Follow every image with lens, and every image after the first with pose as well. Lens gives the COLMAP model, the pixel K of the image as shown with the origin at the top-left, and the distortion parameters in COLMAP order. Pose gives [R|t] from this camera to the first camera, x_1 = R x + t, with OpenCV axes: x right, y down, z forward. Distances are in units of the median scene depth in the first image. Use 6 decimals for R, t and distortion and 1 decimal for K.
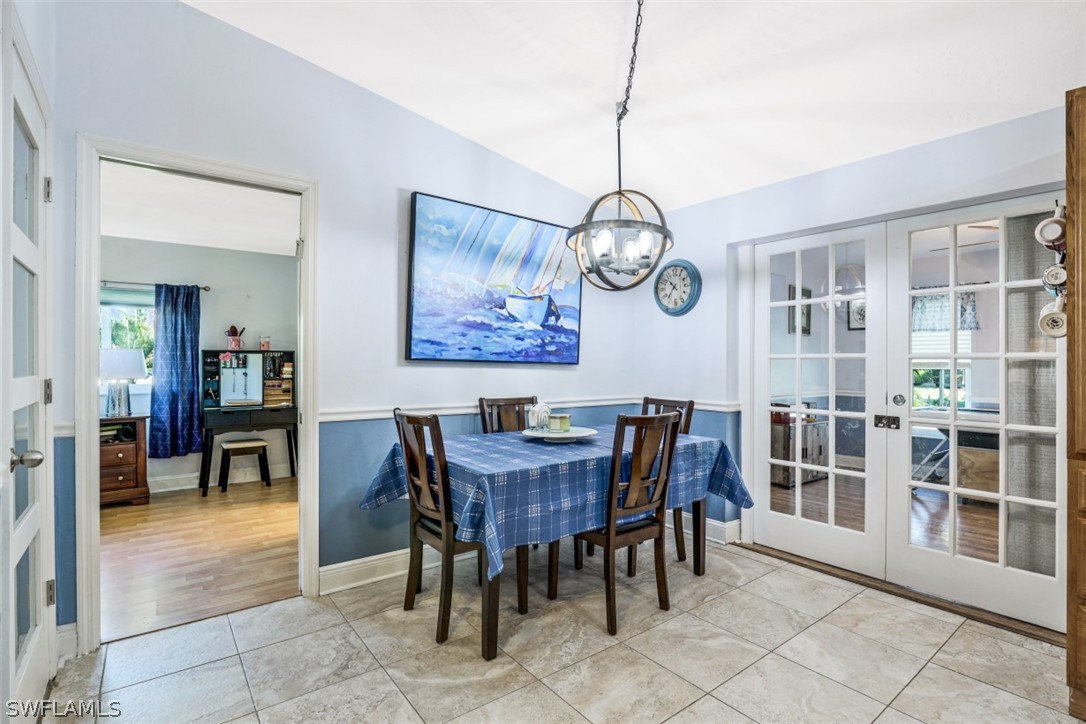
lens RADIAL K [[515.8, 0, 543.5], [0, 515.8, 357.7], [0, 0, 1]] dist [-0.015867, 0.000281]
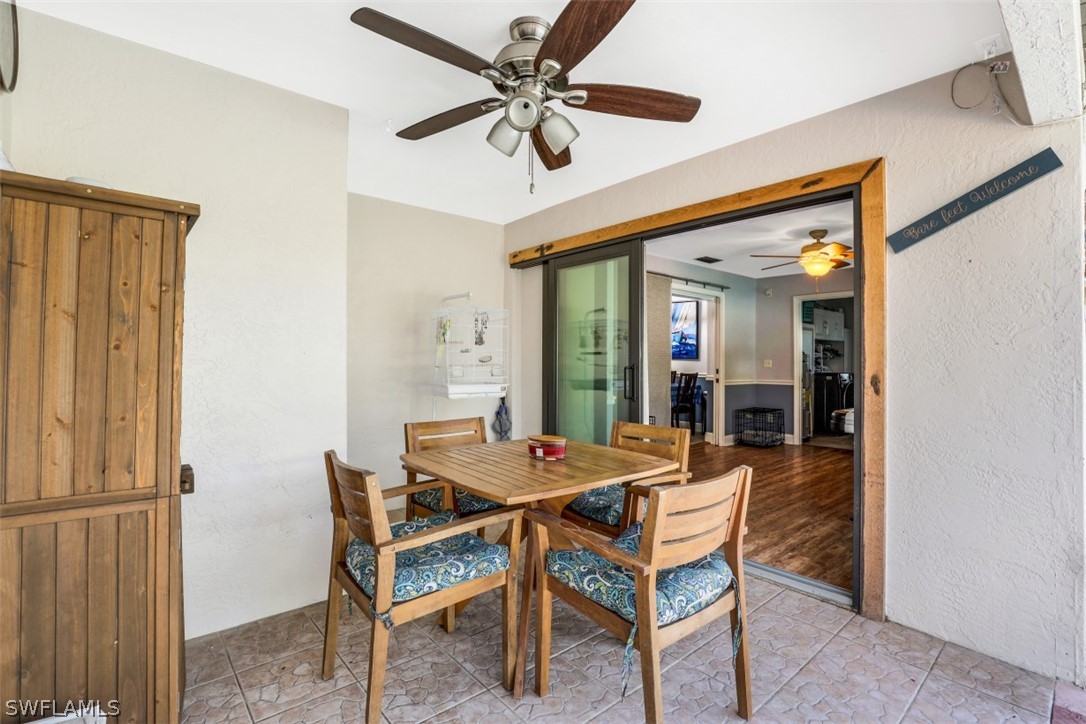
lens RADIAL K [[482.1, 0, 543.0], [0, 482.1, 362.0], [0, 0, 1]] dist [-0.000758, 0.000061]
pose [[0.057981, -0.007075, -0.998293, 2.525760], [0.001441, 0.999974, -0.007003, 0.049335], [0.998317, -0.001032, 0.057990, 0.210295]]
